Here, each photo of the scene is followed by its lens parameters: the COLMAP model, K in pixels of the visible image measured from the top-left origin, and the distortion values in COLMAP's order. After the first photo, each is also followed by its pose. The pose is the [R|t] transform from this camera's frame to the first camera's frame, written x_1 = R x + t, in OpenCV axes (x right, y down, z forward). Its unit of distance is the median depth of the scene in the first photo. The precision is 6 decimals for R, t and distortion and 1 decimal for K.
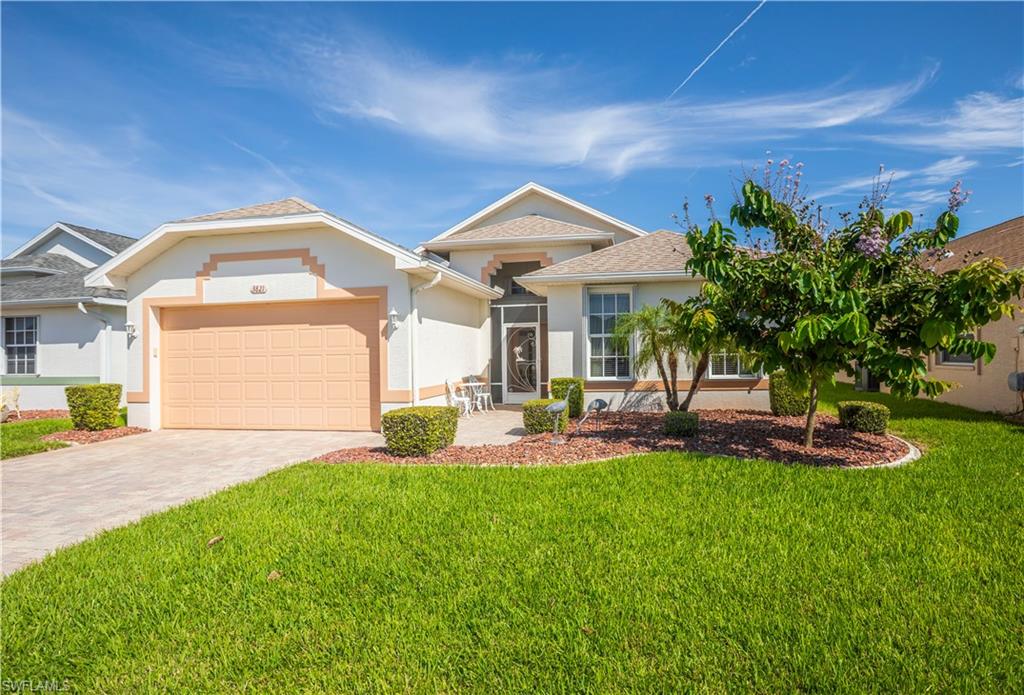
lens RADIAL K [[554.2, 0, 544.2], [0, 554.2, 353.5], [0, 0, 1]] dist [-0.038075, 0.011282]
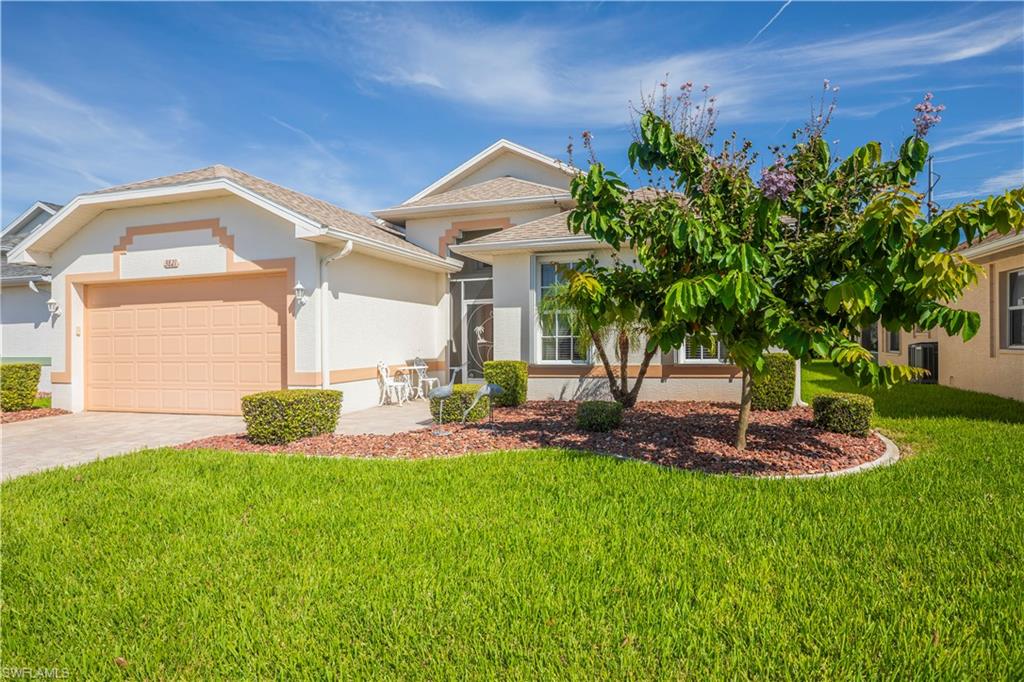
lens RADIAL K [[614.4, 0, 505.6], [0, 614.4, 338.4], [0, 0, 1]] dist [-0.018758, 0.008005]
pose [[0.987711, 0.001871, -0.156282, 0.202873], [-0.001965, 0.999998, -0.000443, 0.010201], [0.156281, 0.000744, 0.987712, 0.059512]]
